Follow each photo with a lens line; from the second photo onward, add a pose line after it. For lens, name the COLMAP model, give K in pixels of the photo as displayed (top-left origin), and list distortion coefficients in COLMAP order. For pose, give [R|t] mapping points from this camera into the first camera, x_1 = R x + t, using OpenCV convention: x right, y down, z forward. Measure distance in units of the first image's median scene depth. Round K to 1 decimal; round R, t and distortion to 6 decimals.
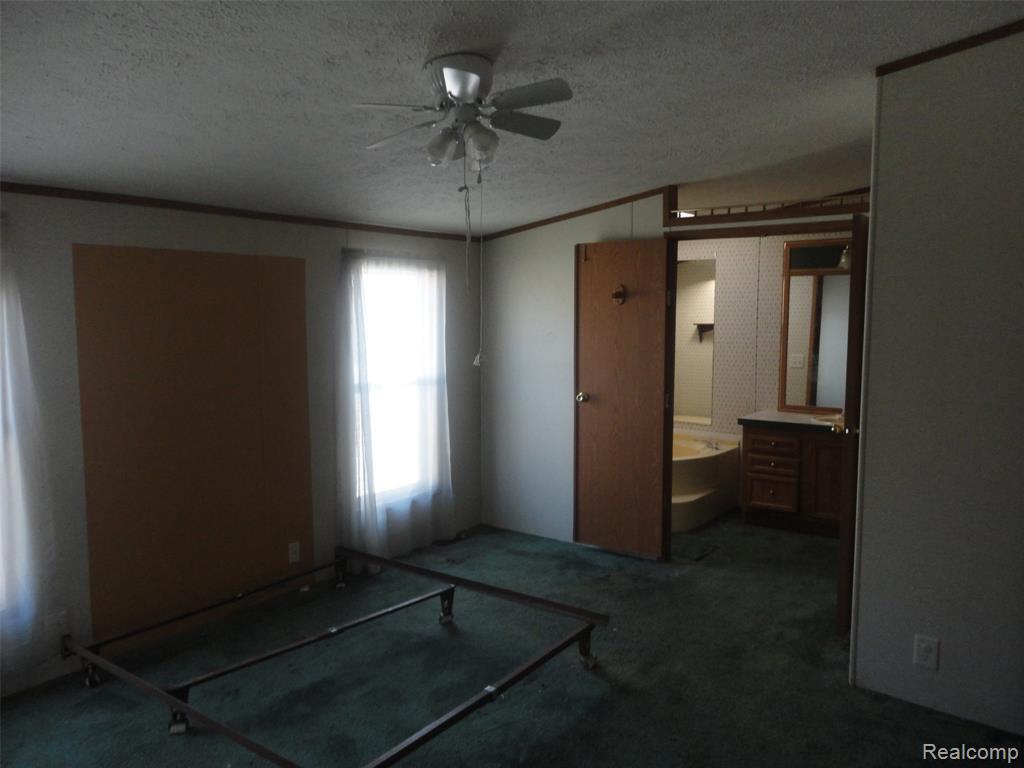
lens RADIAL K [[747.5, 0, 508.3], [0, 747.5, 379.6], [0, 0, 1]] dist [-0.002125, 0.004219]
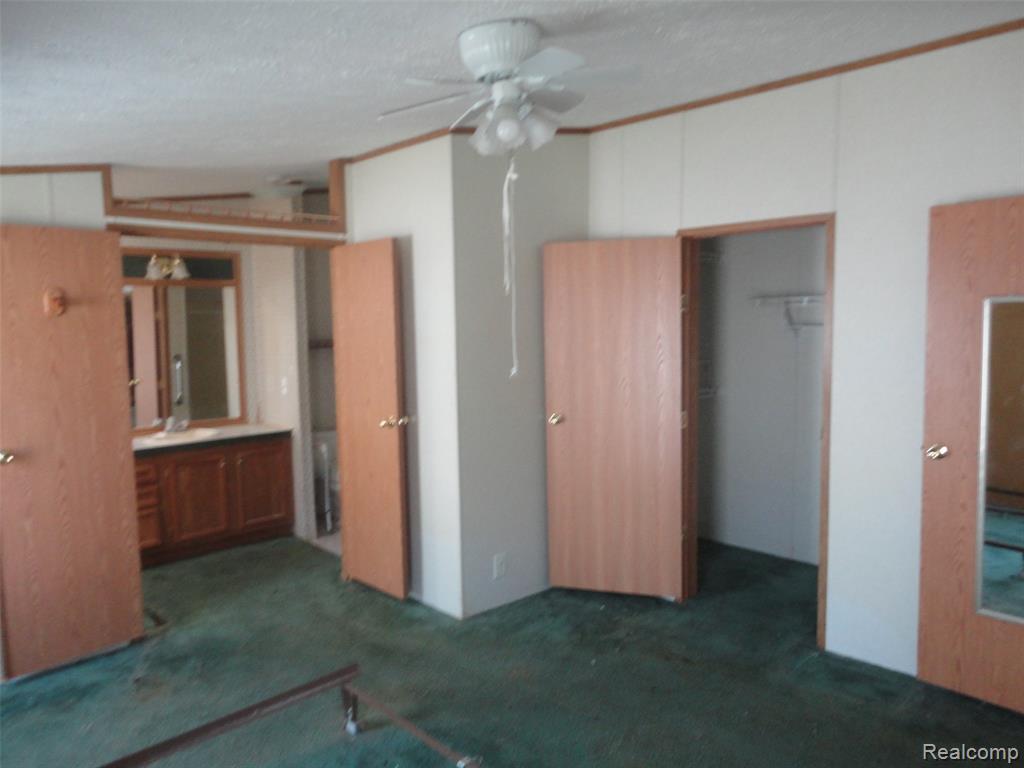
lens RADIAL K [[779.4, 0, 487.2], [0, 779.4, 387.2], [0, 0, 1]] dist [-0.003043, -0.000063]
pose [[0.149715, -0.089835, 0.984640, -0.531008], [0.107547, 0.991435, 0.074103, -0.044553], [-0.982863, 0.094801, 0.158094, 0.491820]]
